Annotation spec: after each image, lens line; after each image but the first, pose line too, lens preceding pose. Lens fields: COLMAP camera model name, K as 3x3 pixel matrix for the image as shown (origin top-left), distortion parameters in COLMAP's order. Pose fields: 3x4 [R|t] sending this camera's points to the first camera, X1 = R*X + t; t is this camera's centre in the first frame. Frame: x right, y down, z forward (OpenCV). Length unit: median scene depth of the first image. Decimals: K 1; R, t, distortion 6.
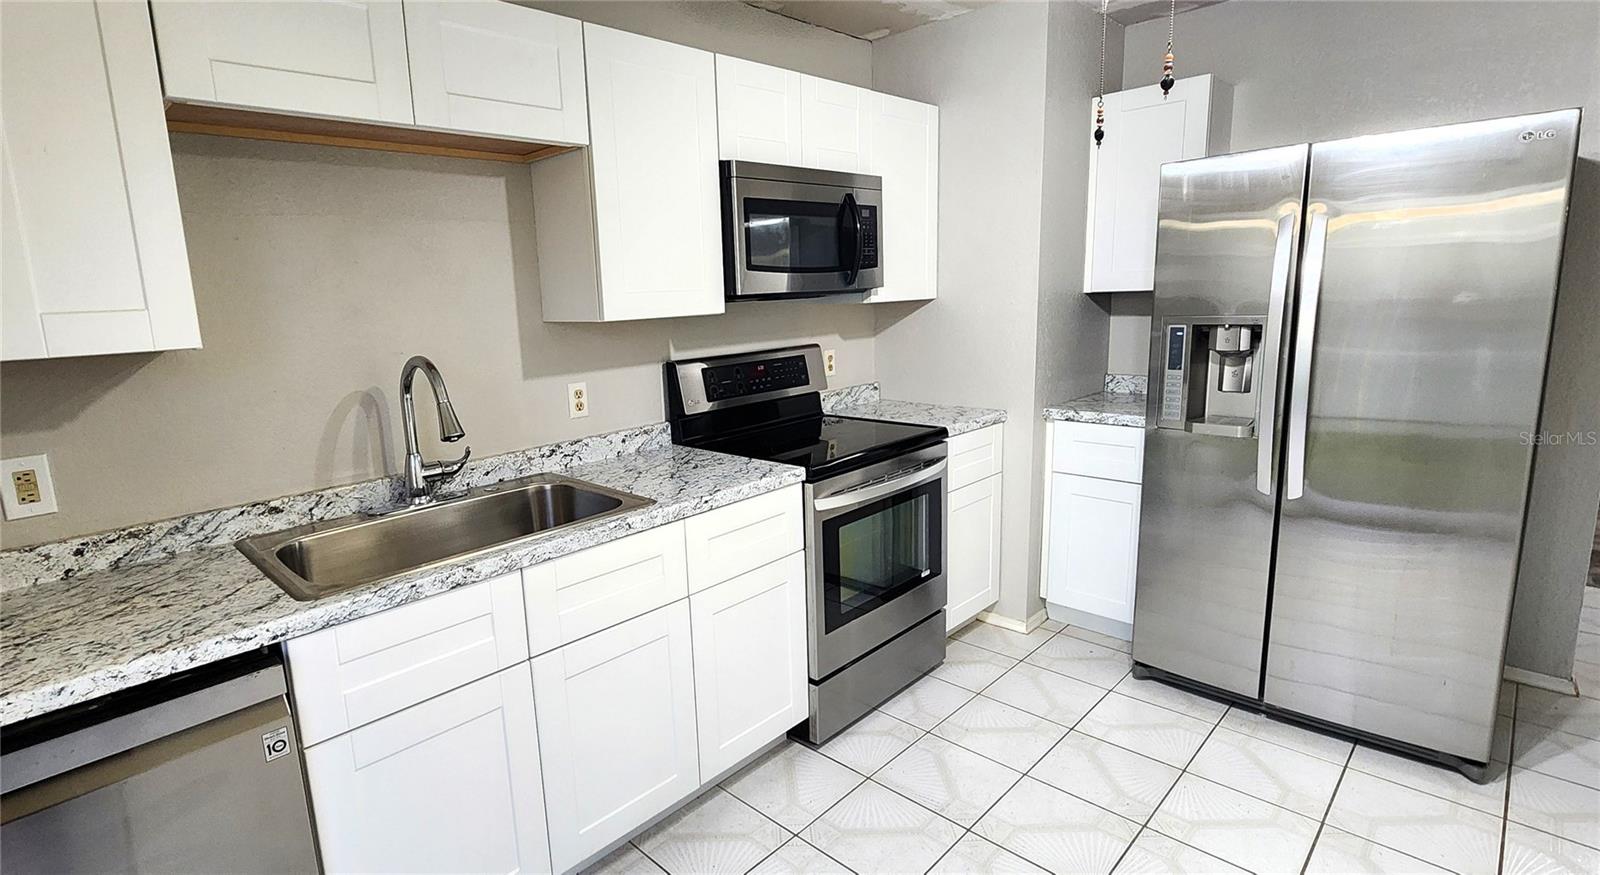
lens RADIAL K [[769.9, 0, 793.4], [0, 769.9, 442.3], [0, 0, 1]] dist [0.000074, -0.000046]
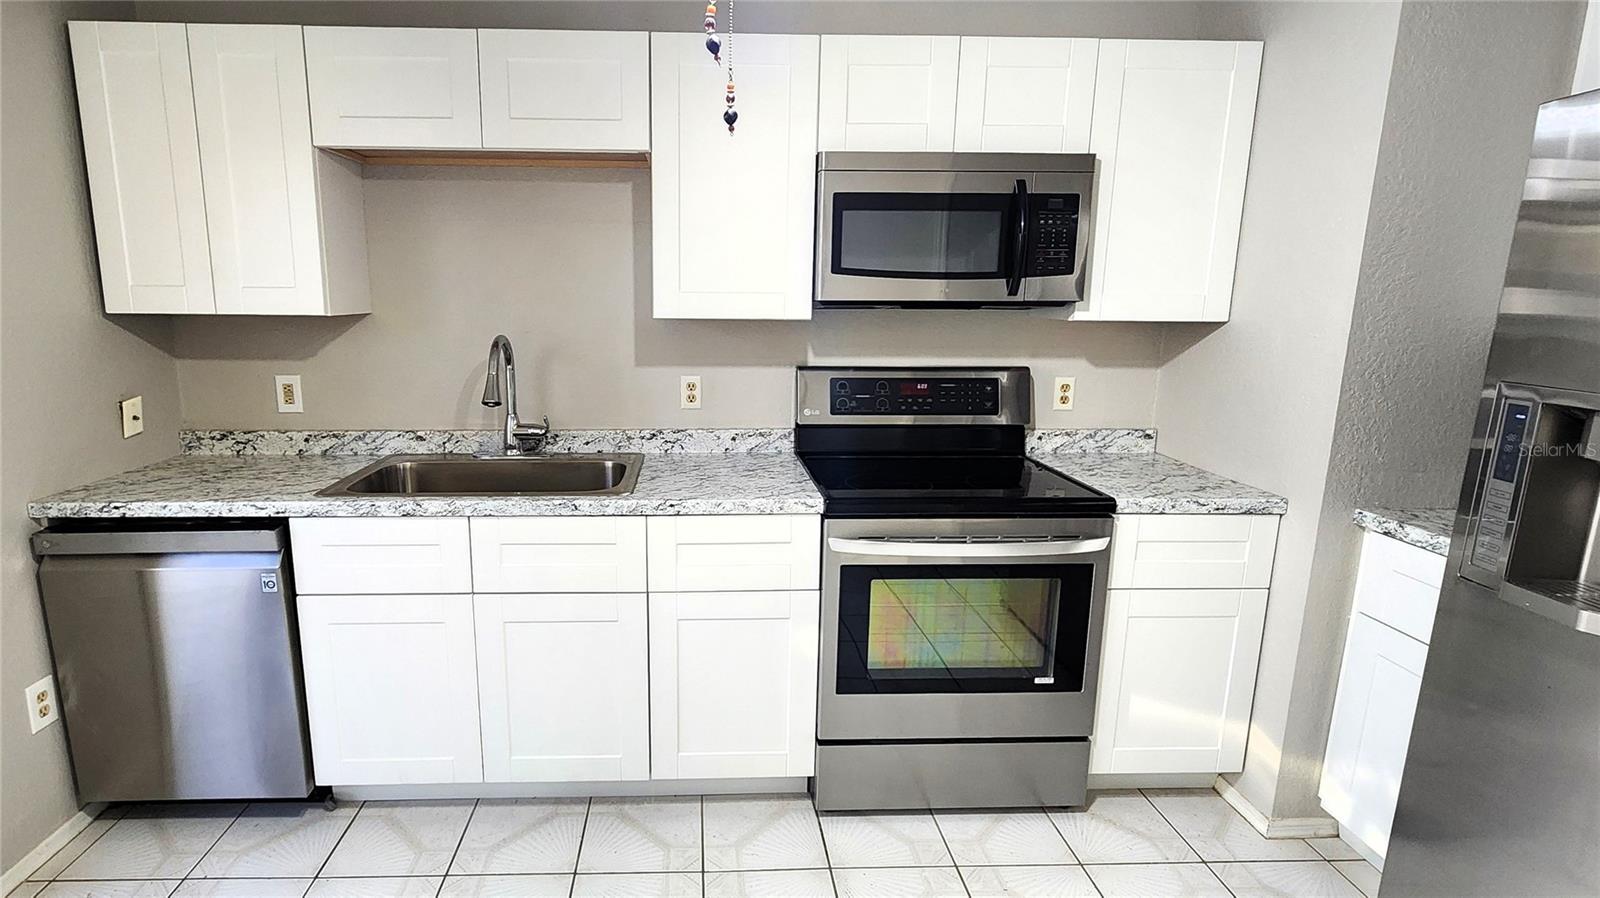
lens RADIAL K [[847.5, 0, 798.5], [0, 847.5, 468.4], [0, 0, 1]] dist [0.001894, -0.000096]
pose [[0.724646, 0.187159, -0.663220, 0.555104], [-0.171919, 0.981081, 0.089017, -0.073486], [0.667332, 0.049514, 0.743112, 0.223351]]
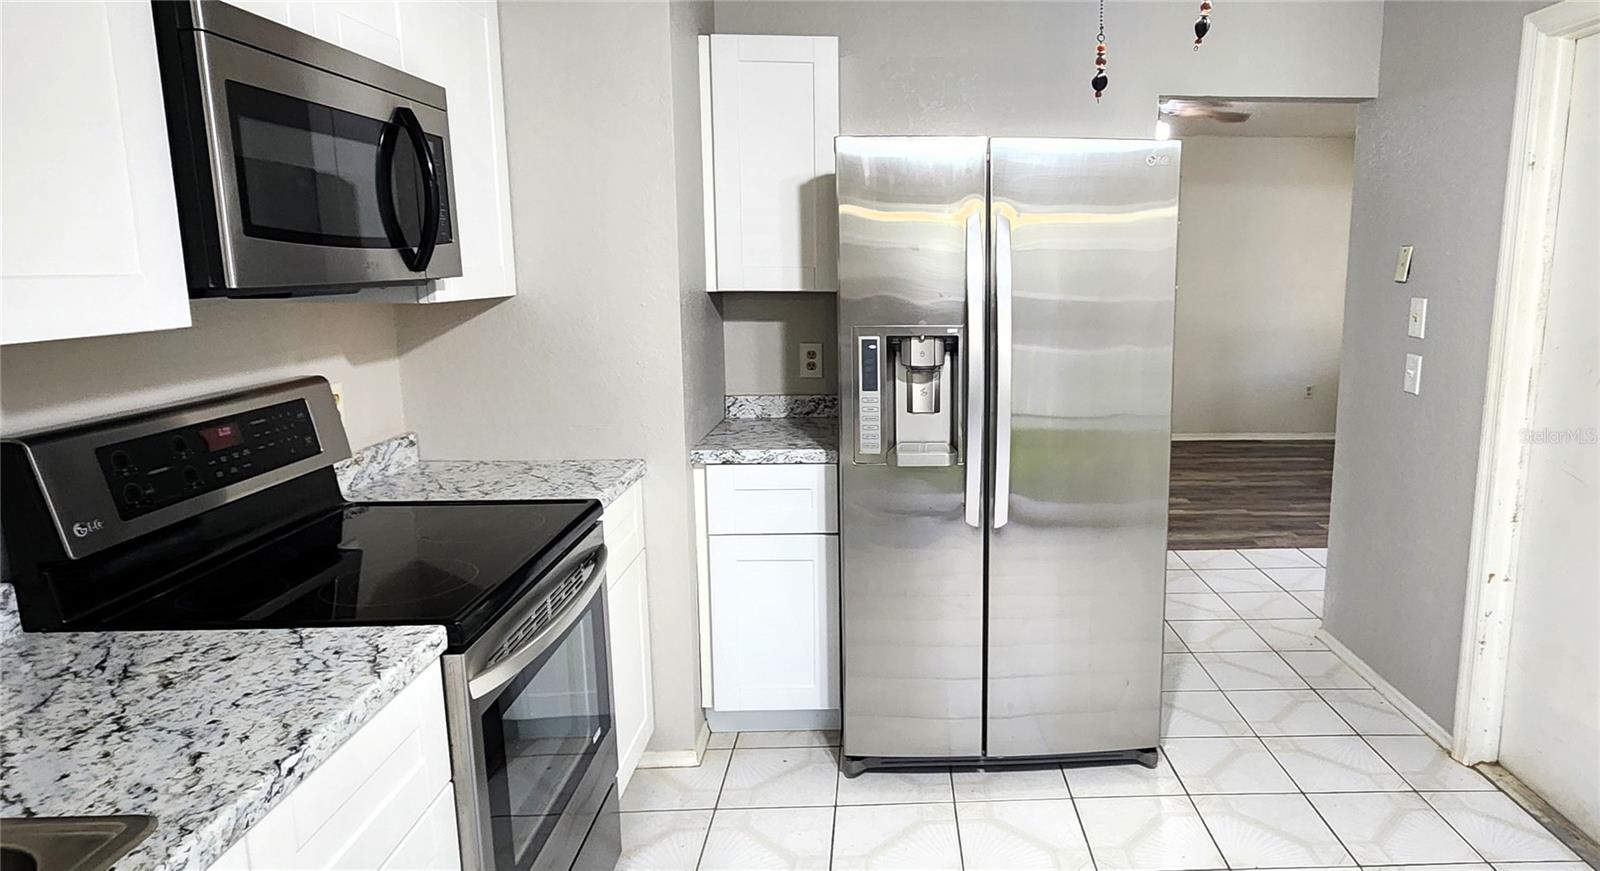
lens RADIAL K [[922.4, 0, 943.9], [0, 922.4, 436.2], [0, 0, 1]] dist [-0.003368, -0.001560]
pose [[0.687948, -0.090327, 0.720117, -0.165016], [0.109434, 0.993791, 0.020110, -0.060577], [-0.717462, 0.064971, 0.693561, 0.283789]]
